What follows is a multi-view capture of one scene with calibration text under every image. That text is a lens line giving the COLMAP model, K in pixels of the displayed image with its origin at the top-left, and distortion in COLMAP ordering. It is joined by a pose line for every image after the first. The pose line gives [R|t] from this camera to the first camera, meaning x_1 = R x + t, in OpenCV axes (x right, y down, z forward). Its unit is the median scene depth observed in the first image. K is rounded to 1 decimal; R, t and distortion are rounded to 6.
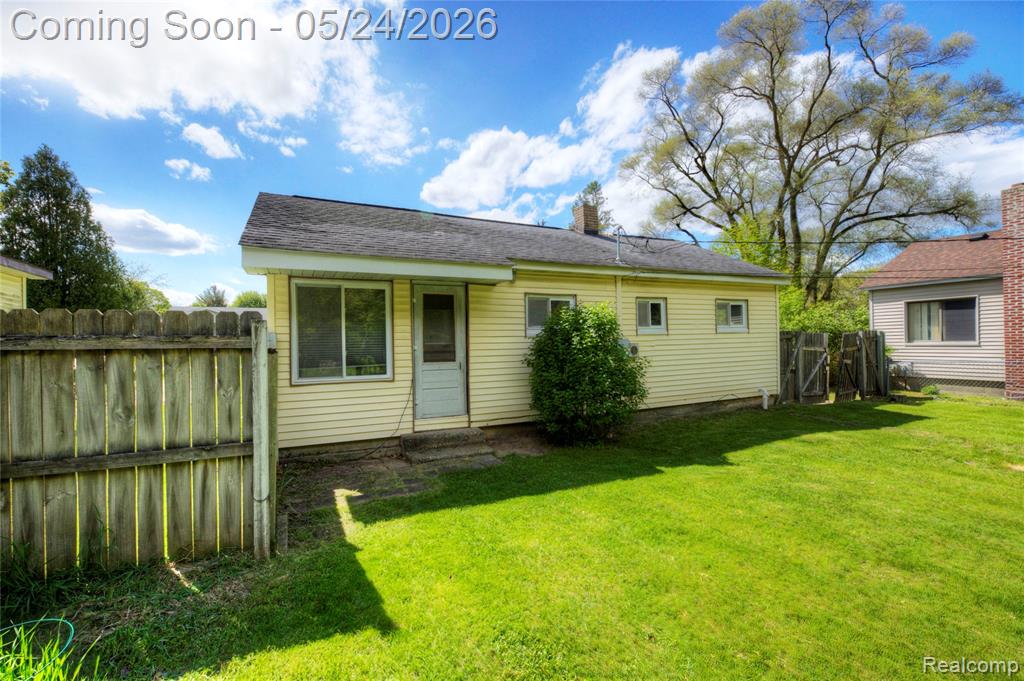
lens RADIAL K [[471.1, 0, 512.9], [0, 471.1, 338.2], [0, 0, 1]] dist [-0.002813, 0.001826]
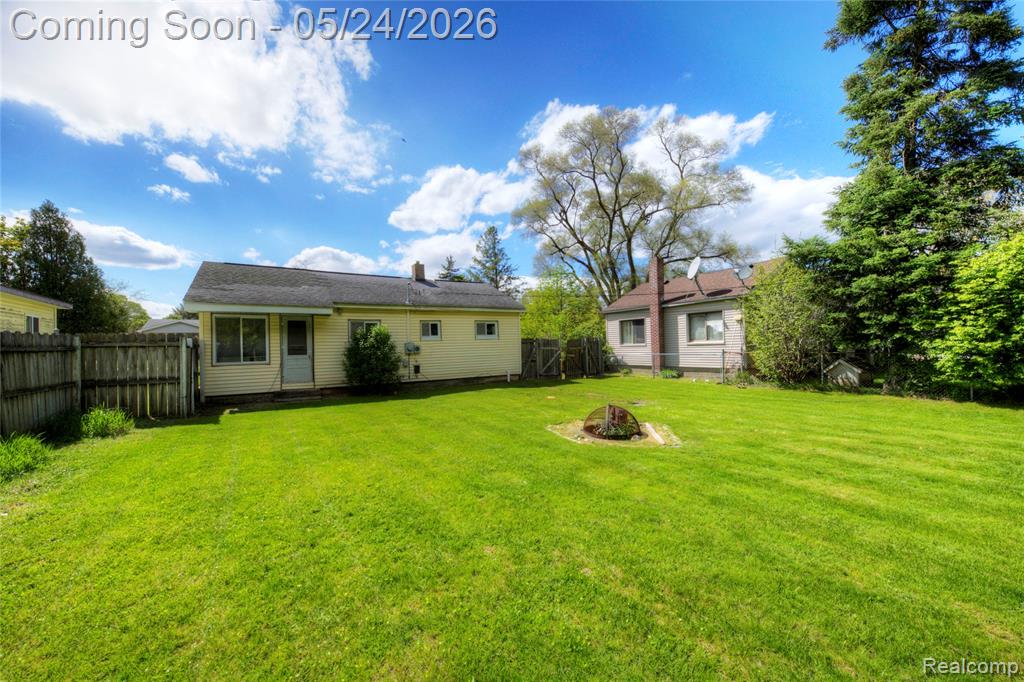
lens RADIAL K [[412.2, 0, 514.0], [0, 412.2, 338.1], [0, 0, 1]] dist [0.001105, -0.001093]
pose [[0.995480, -0.005961, 0.094787, 0.164295], [0.007549, 0.999837, -0.016406, 0.004088], [-0.094674, 0.017047, 0.995362, -0.226500]]
